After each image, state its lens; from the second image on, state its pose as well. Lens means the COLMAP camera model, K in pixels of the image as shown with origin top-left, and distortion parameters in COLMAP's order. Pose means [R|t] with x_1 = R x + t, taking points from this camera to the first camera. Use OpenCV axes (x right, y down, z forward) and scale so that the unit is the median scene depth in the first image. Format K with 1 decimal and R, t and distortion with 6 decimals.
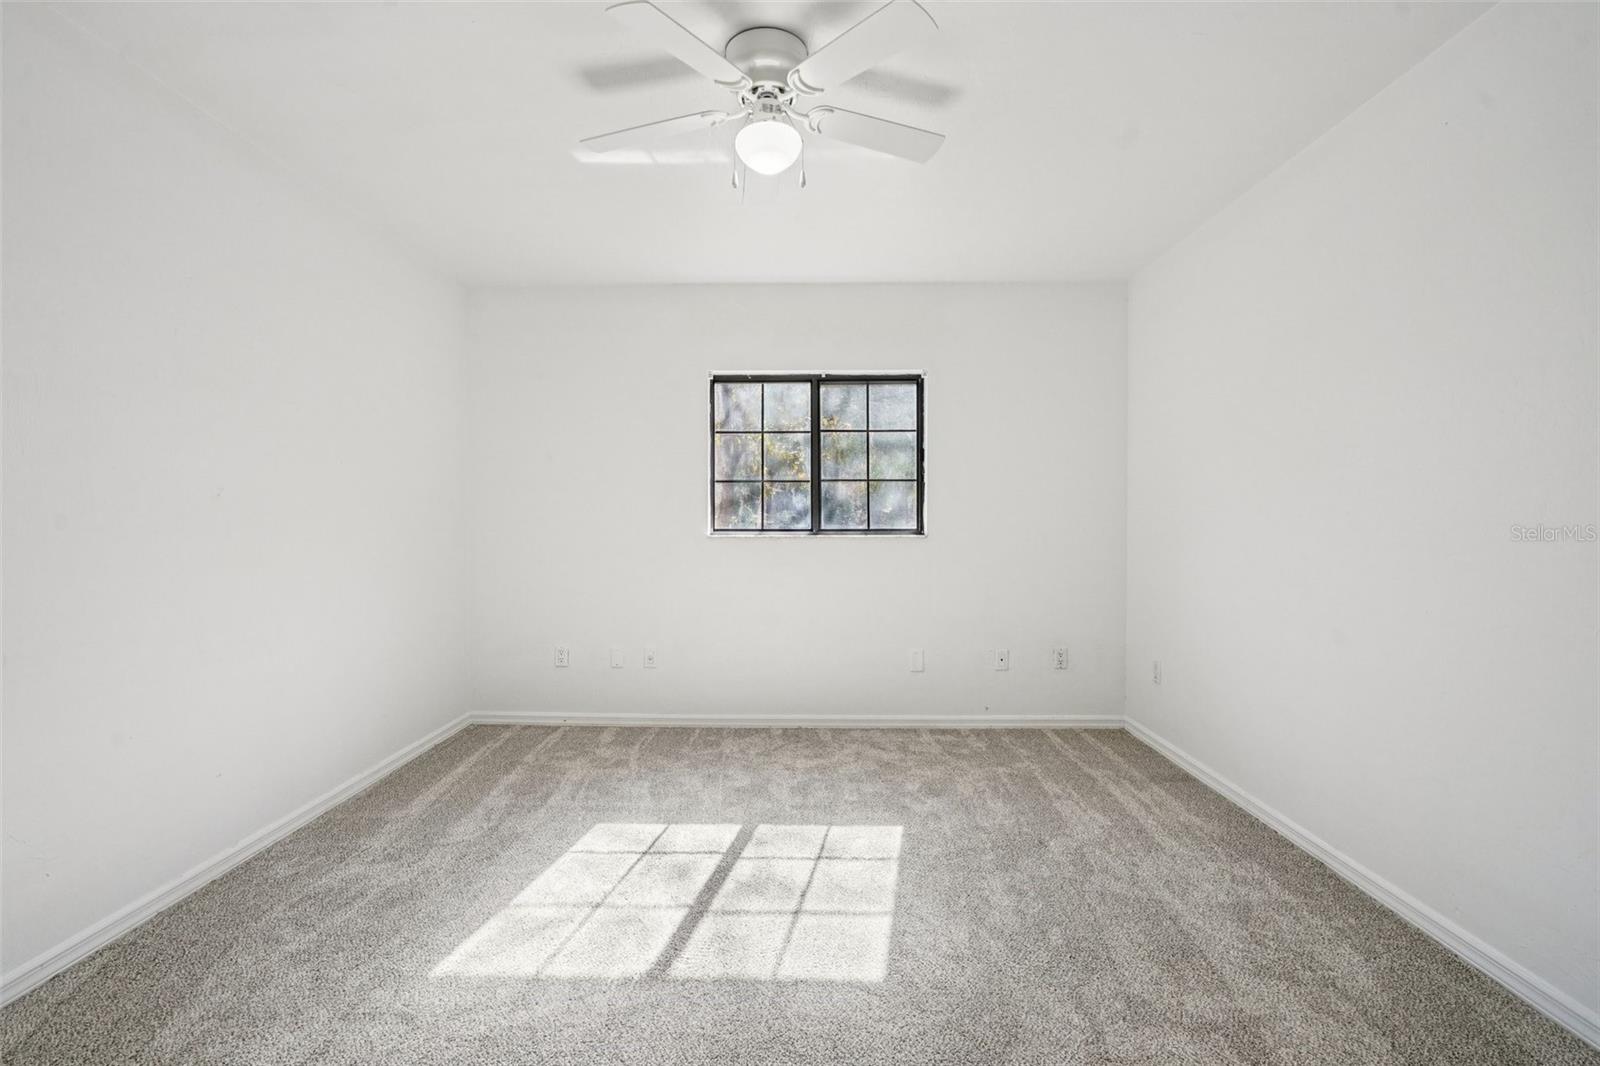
lens RADIAL K [[729.6, 0, 805.0], [0, 729.6, 536.2], [0, 0, 1]] dist [-0.000548, 0.000601]
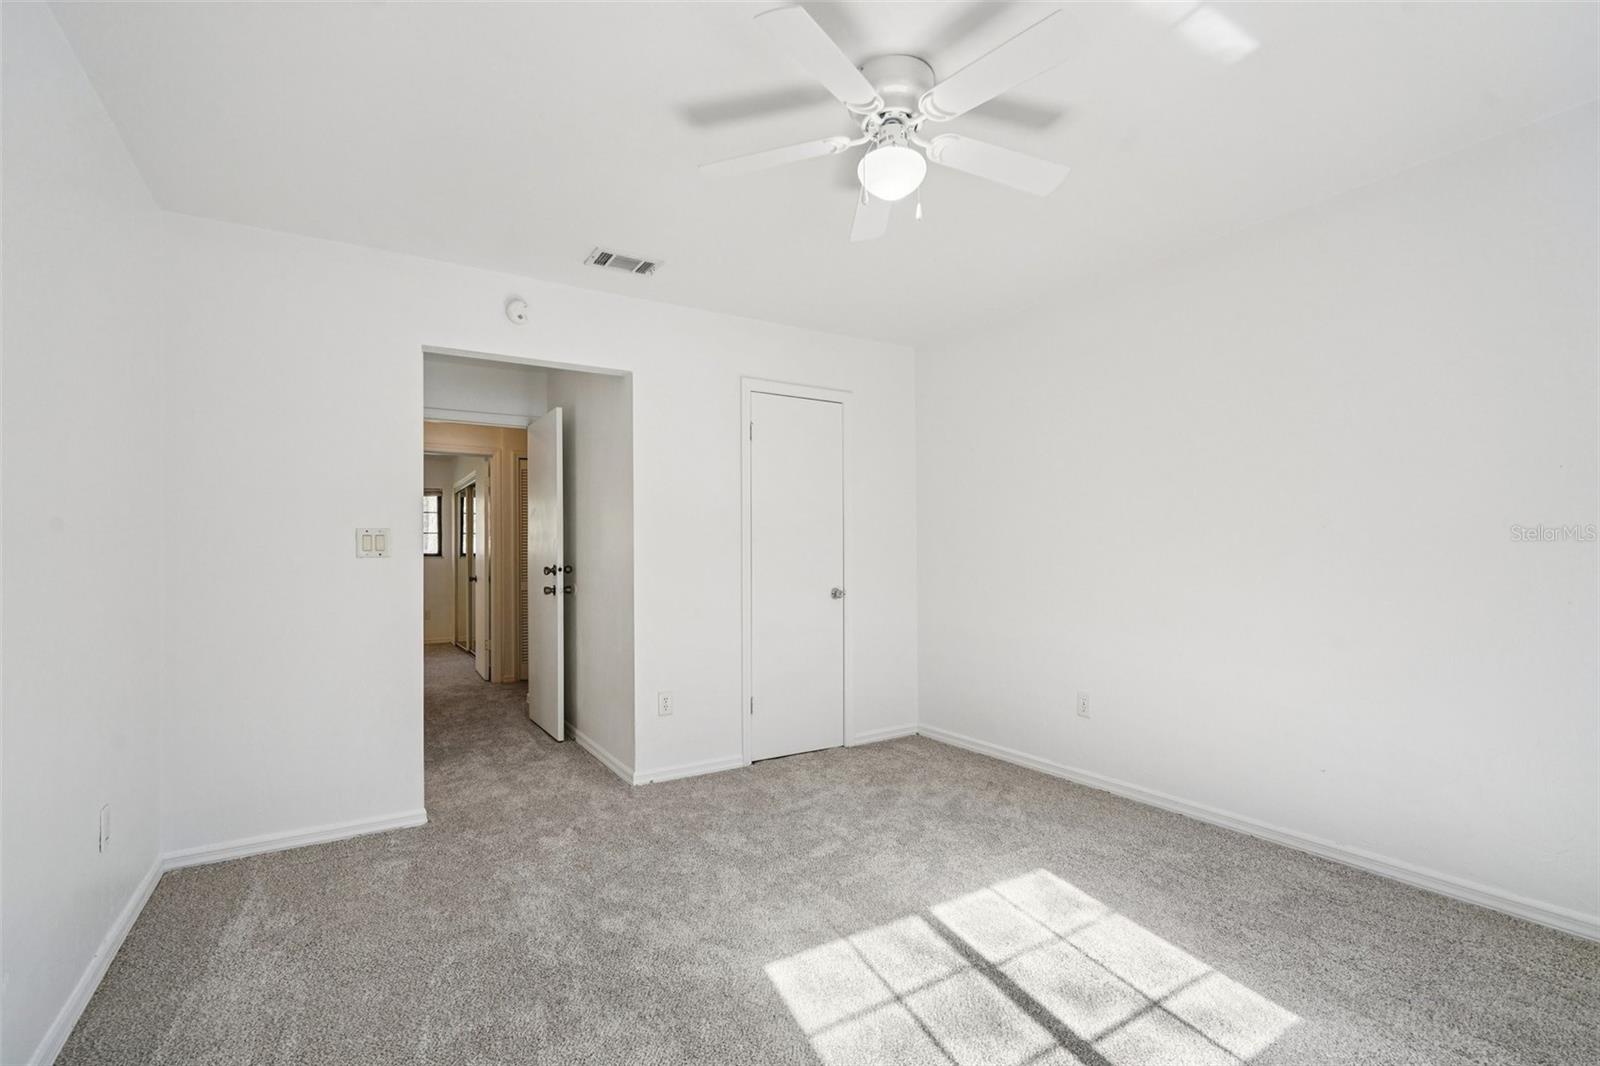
lens RADIAL K [[729.6, 0, 804.6], [0, 729.6, 536.2], [0, 0, 1]] dist [-0.000548, 0.000601]
pose [[-0.839228, -0.008392, -0.543715, 0.554907], [-0.008354, 0.999962, -0.002540, -0.035900], [0.543716, 0.002411, -0.839266, 1.641325]]
